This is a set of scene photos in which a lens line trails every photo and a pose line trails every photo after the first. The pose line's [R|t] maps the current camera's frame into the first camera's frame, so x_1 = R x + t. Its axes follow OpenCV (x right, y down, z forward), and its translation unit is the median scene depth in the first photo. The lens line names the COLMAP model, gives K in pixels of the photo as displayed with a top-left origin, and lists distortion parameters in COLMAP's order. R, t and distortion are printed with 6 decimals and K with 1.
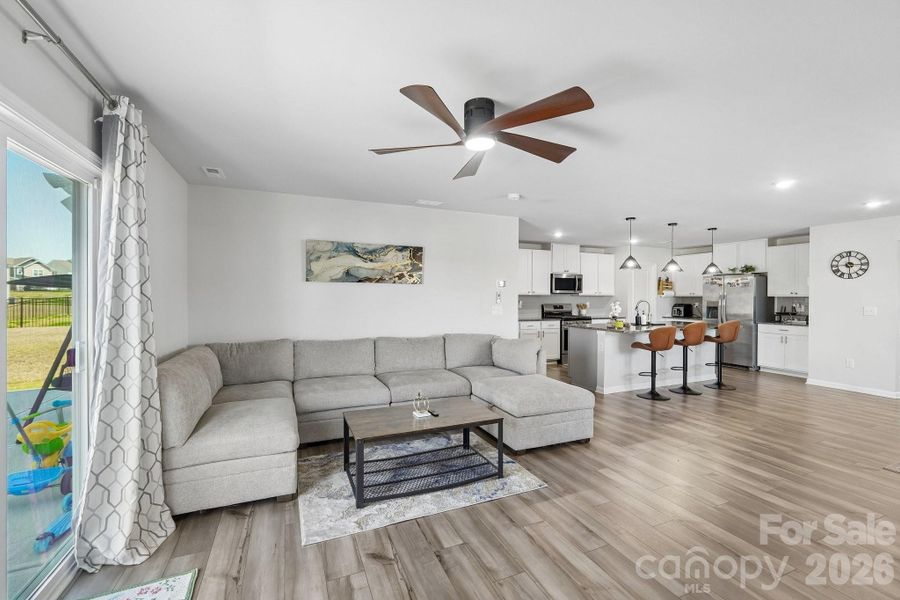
lens RADIAL K [[377.4, 0, 451.2], [0, 377.4, 297.7], [0, 0, 1]] dist [-0.007970, 0.000689]
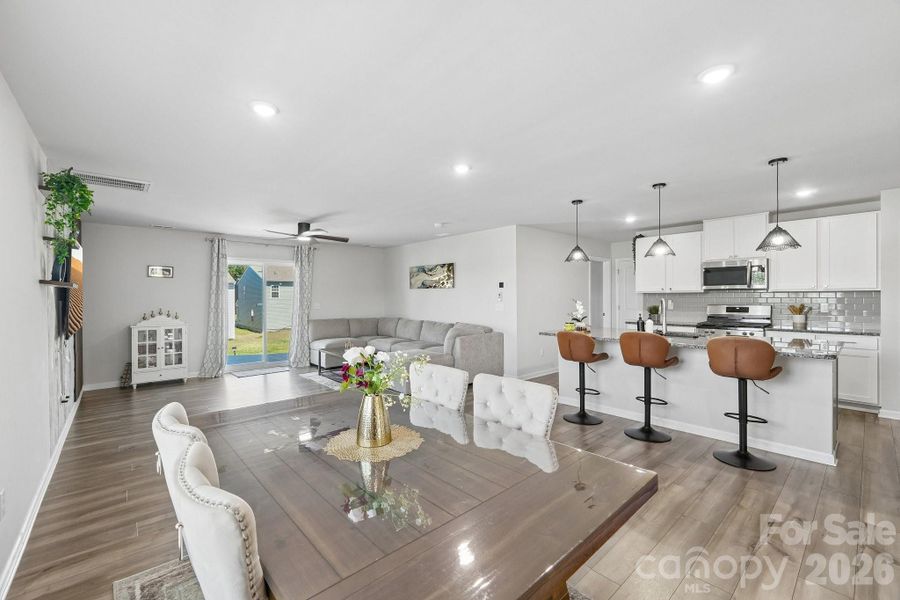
lens RADIAL K [[377.4, 0, 446.0], [0, 377.4, 298.6], [0, 0, 1]] dist [-0.007970, 0.000689]
pose [[0.306872, 0.000466, -0.951751, 1.024660], [0.003470, 0.999993, 0.001608, 0.002428], [0.951745, -0.003796, 0.306868, 0.401221]]
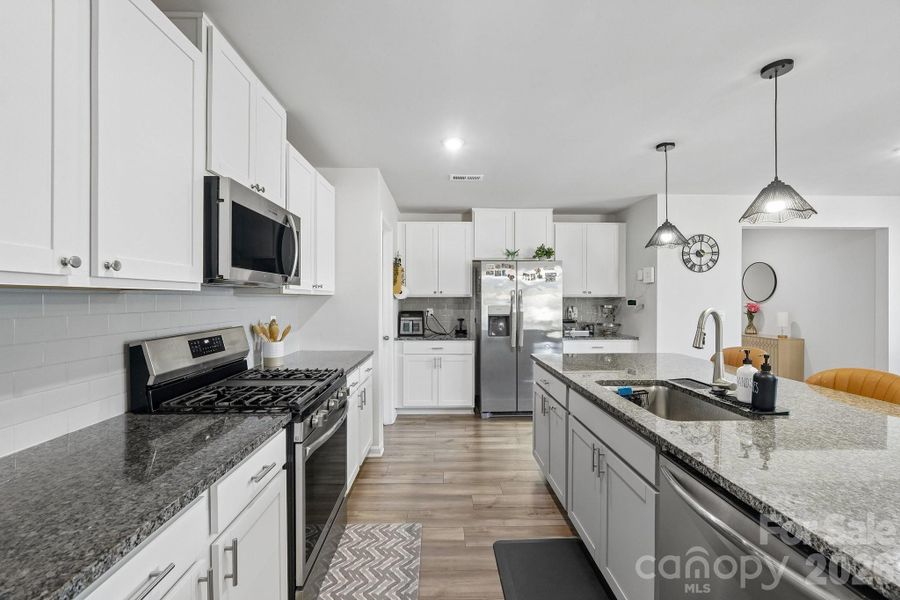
lens RADIAL K [[377.4, 0, 446.8], [0, 377.4, 297.9], [0, 0, 1]] dist [-0.007970, 0.000689]
pose [[0.385278, -0.002593, 0.922797, 0.176763], [0.005829, 0.999983, 0.000376, -0.003456], [-0.922782, 0.005234, 0.385286, 1.050183]]
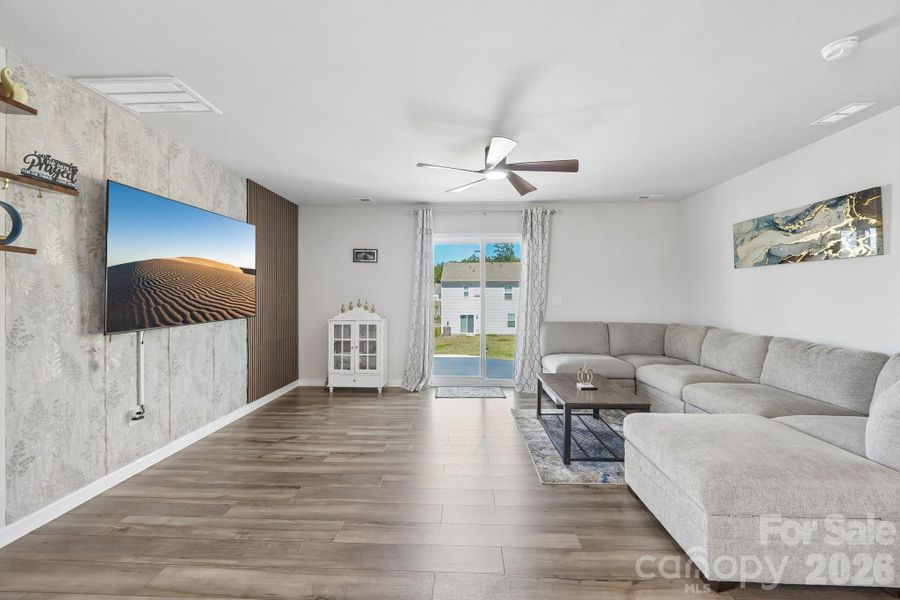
lens RADIAL K [[377.4, 0, 452.4], [0, 377.4, 295.0], [0, 0, 1]] dist [-0.007970, 0.000689]
pose [[-0.422256, -0.006758, -0.906451, 0.517776], [-0.005593, 0.999973, -0.004850, 0.021125], [0.906459, 0.003021, -0.422283, 0.520199]]
